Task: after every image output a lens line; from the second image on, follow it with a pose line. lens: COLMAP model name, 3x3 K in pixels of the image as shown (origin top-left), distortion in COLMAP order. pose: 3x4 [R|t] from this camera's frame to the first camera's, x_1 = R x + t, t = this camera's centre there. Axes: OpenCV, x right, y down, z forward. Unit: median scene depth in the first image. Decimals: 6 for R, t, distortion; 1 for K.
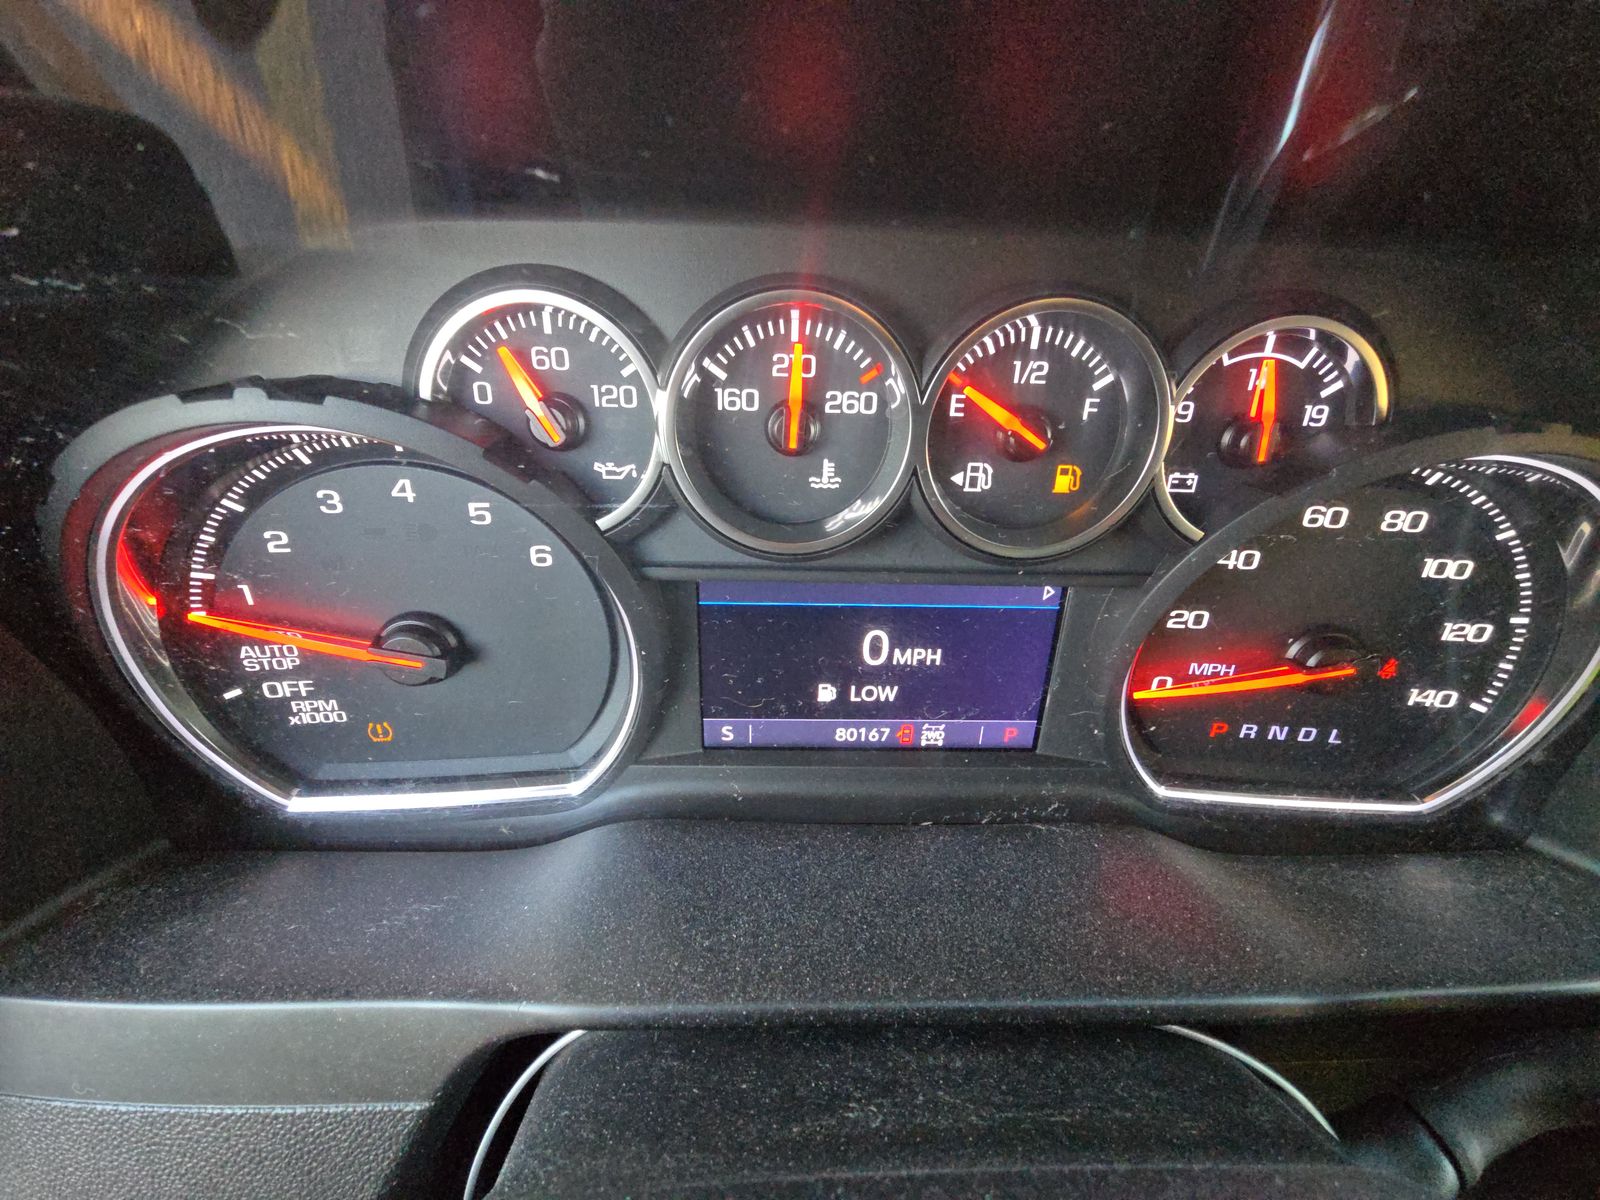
lens RADIAL K [[644.4, 0, 800.0], [0, 644.4, 602.5], [0, 0, 1]] dist [0.000129, -0.000537]
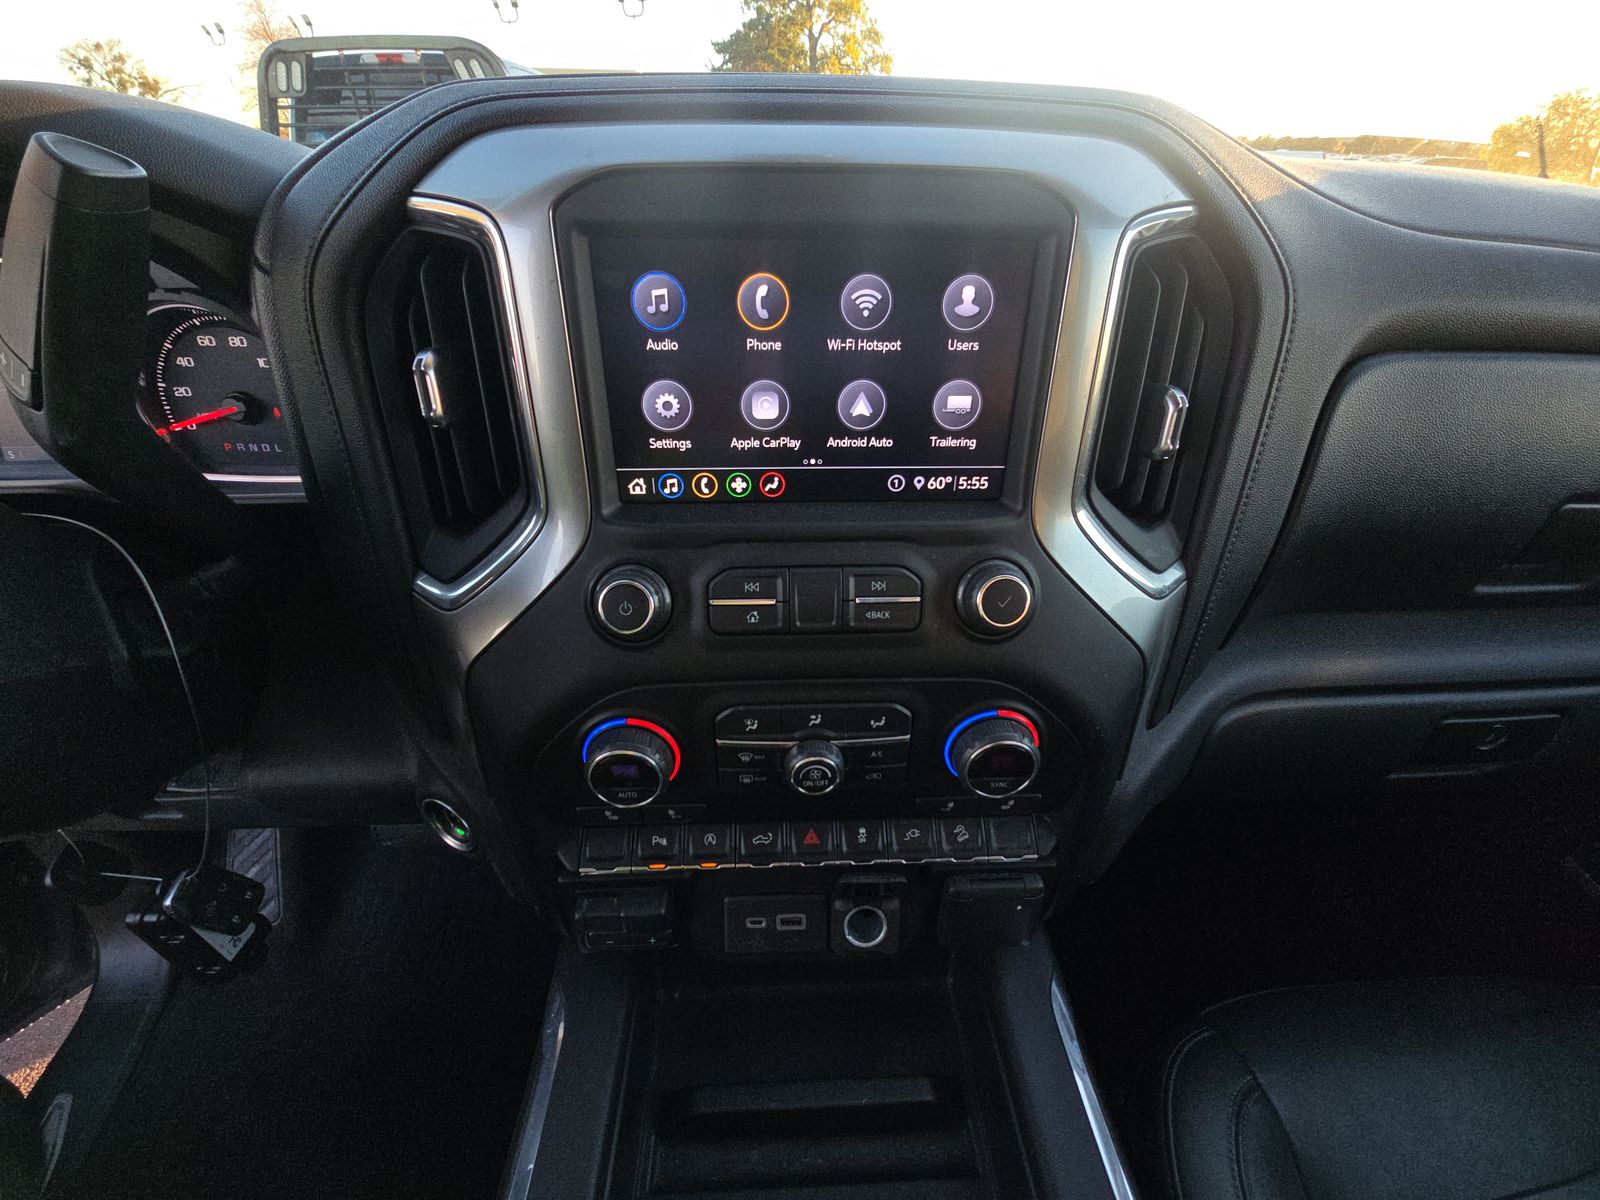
lens RADIAL K [[644.4, 0, 798.1], [0, 644.4, 600.0], [0, 0, 1]] dist [0.000129, -0.000537]
pose [[0.999667, -0.025320, 0.004966, 3.465803], [0.025146, 0.999160, 0.032354, 0.939158], [-0.005781, -0.032218, 0.999464, -1.670159]]
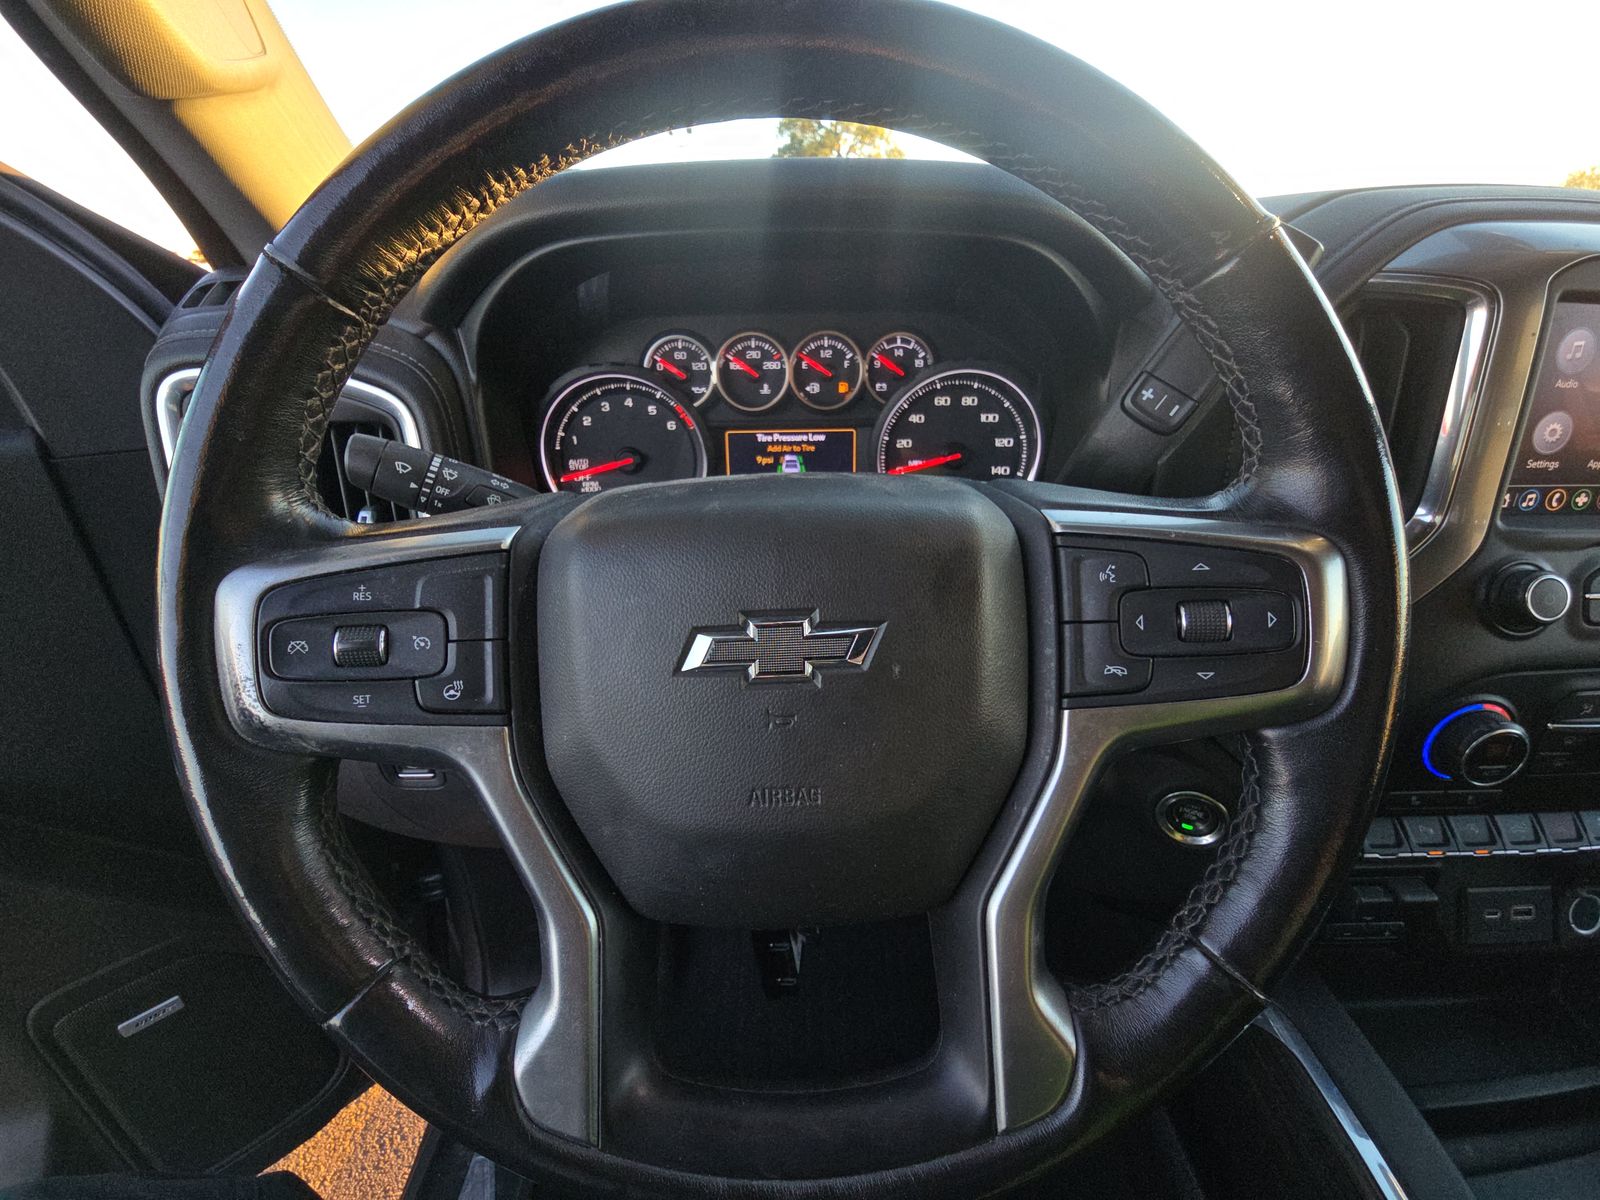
lens RADIAL K [[644.4, 0, 798.3], [0, 644.4, 597.1], [0, 0, 1]] dist [0.000129, -0.000537]
pose [[0.998964, -0.034871, -0.029241, 0.265959], [0.032151, 0.995529, -0.088819, 1.129938], [0.032208, 0.087787, 0.995618, -2.097401]]
